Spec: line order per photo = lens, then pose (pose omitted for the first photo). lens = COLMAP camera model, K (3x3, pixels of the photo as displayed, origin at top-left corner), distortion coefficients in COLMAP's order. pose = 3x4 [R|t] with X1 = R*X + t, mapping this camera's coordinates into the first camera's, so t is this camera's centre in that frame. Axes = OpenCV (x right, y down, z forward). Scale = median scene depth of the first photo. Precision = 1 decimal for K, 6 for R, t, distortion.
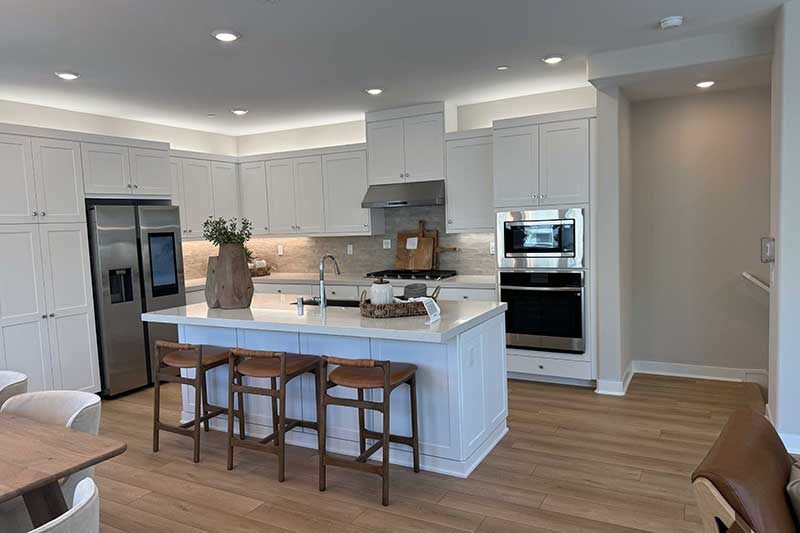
lens RADIAL K [[562.8, 0, 400.9], [0, 562.8, 267.4], [0, 0, 1]] dist [-0.062938, 0.000164]
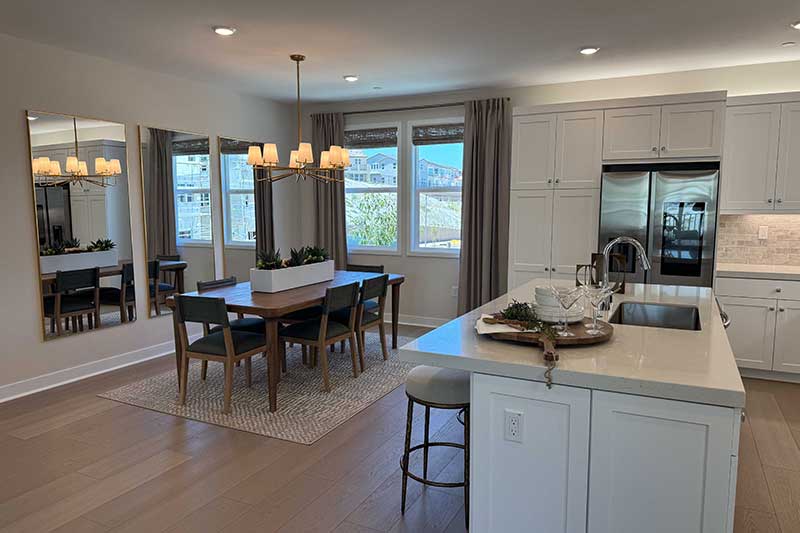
lens RADIAL K [[562.8, 0, 400.4], [0, 562.8, 268.4], [0, 0, 1]] dist [-0.062938, 0.000164]
pose [[0.025793, 0.128249, -0.991407, 0.427452], [-0.080049, 0.988817, 0.125831, -0.034536], [0.996457, 0.076116, 0.035771, 0.570640]]
